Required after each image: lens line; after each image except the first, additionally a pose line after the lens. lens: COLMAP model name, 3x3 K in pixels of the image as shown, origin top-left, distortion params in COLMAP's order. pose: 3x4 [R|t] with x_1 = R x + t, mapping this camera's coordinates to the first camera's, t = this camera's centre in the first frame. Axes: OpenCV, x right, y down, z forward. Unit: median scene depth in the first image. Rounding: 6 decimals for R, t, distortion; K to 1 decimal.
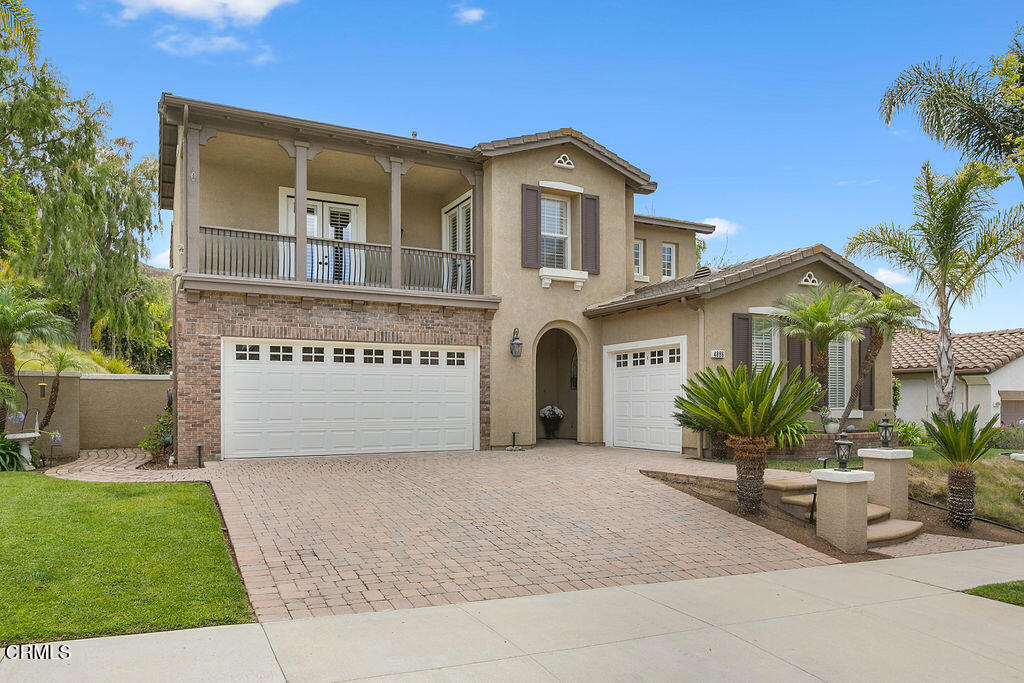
lens RADIAL K [[672.2, 0, 509.5], [0, 672.2, 393.1], [0, 0, 1]] dist [-0.003424, -0.003509]
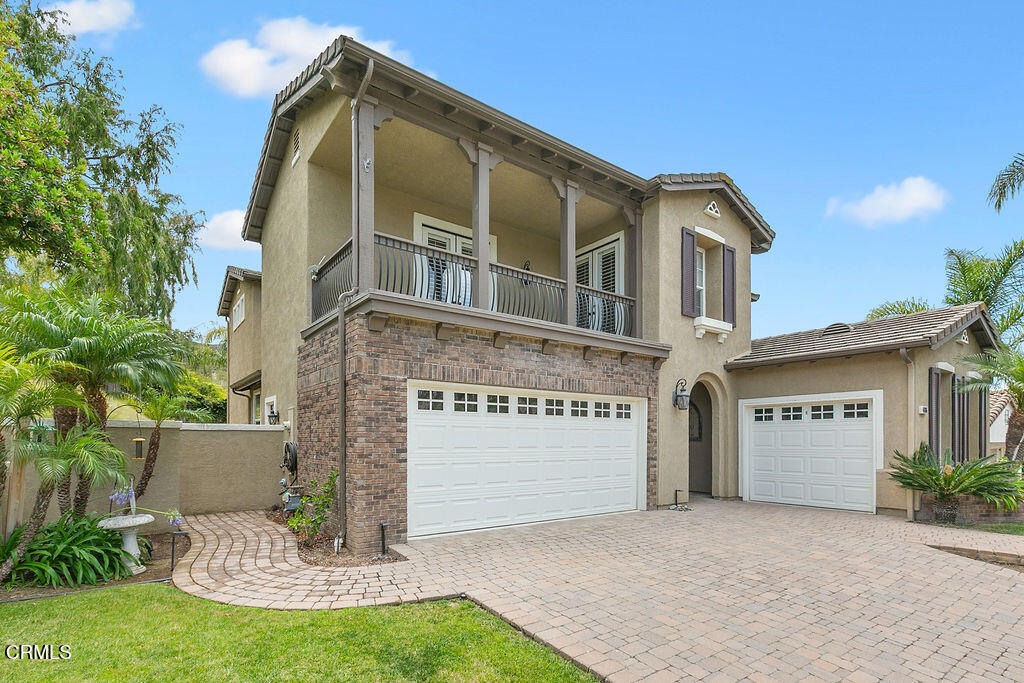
lens RADIAL K [[495.4, 0, 515.5], [0, 495.4, 435.4], [0, 0, 1]] dist [0.001248, 0.000434]
pose [[0.988120, 0.006221, 0.153560, -0.328540], [-0.006783, 0.999972, 0.003133, -0.019076], [-0.153536, -0.004137, 0.988134, 0.356443]]
